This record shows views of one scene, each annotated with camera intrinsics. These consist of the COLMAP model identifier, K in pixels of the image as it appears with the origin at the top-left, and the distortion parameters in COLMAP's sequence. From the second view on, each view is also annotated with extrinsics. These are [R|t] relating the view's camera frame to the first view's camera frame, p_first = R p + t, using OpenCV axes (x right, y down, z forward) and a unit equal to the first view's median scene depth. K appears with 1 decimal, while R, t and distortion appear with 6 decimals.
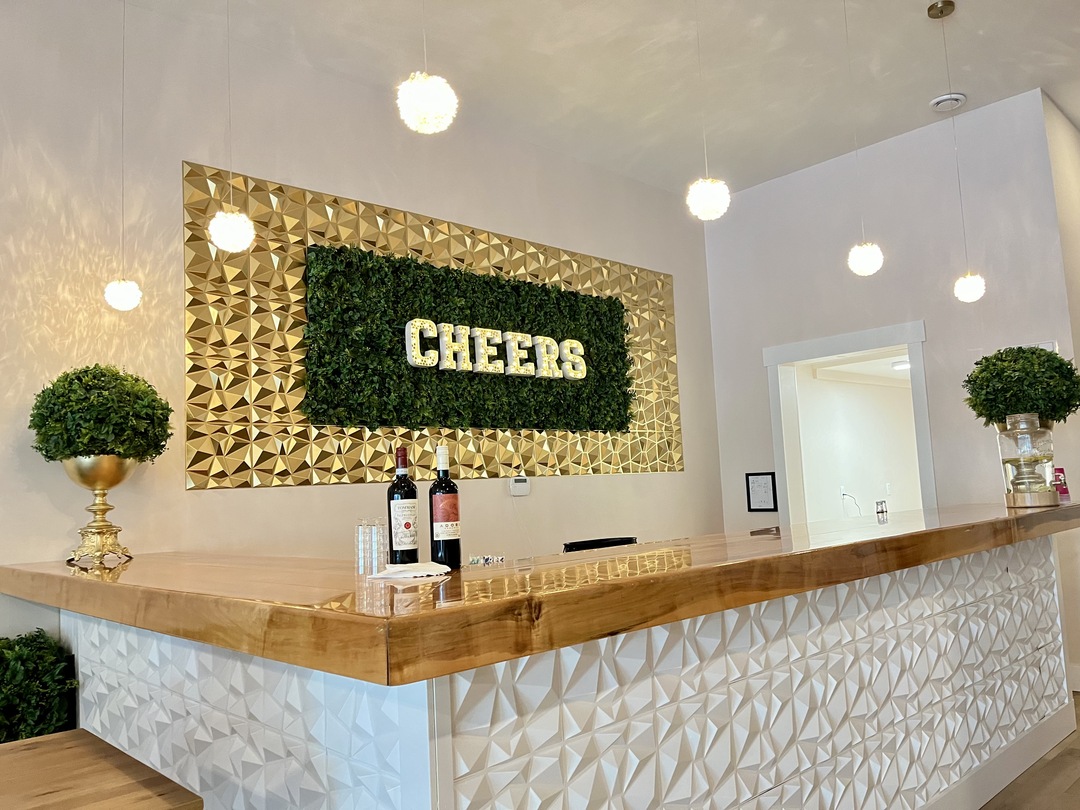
lens RADIAL K [[796.6, 0, 540.0], [0, 796.6, 405.0], [0, 0, 1]] dist [0.063979, 0.000592]
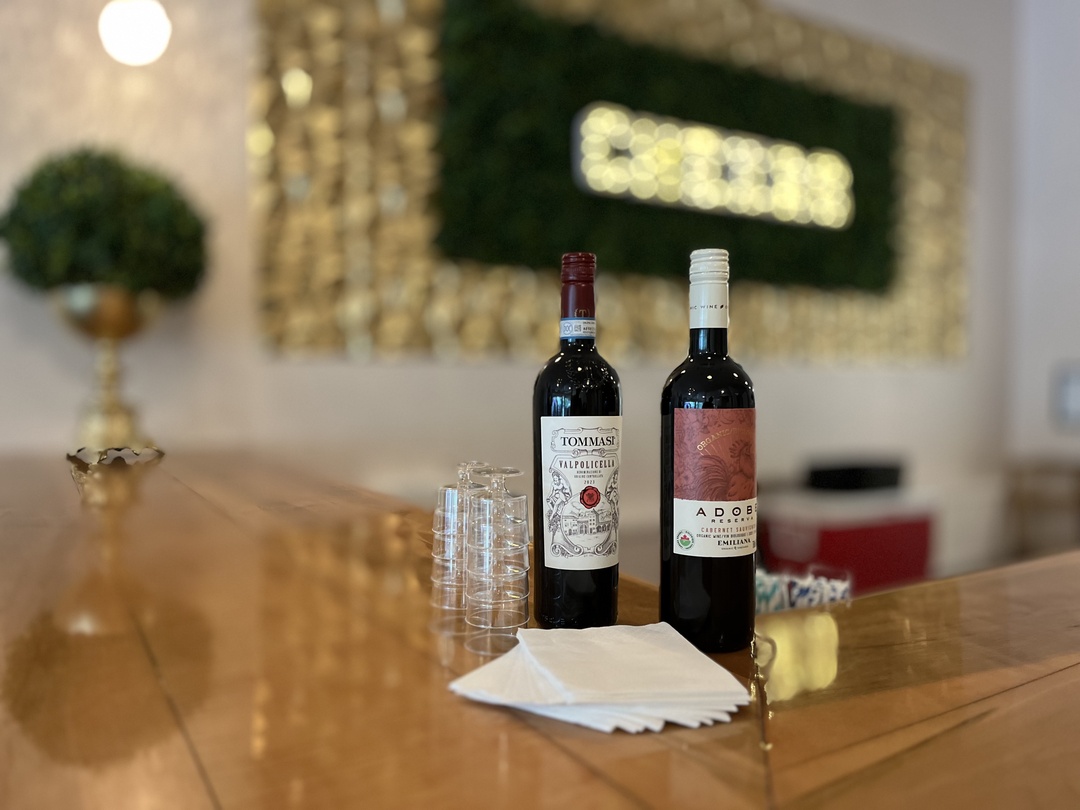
lens RADIAL K [[796.6, 0, 540.0], [0, 796.6, 405.0], [0, 0, 1]] dist [0.063979, 0.000592]
pose [[0.977129, 0.057664, -0.204680, -0.118519], [-0.026070, 0.987755, 0.153821, 0.063300], [0.211043, -0.144967, 0.966667, 0.671387]]
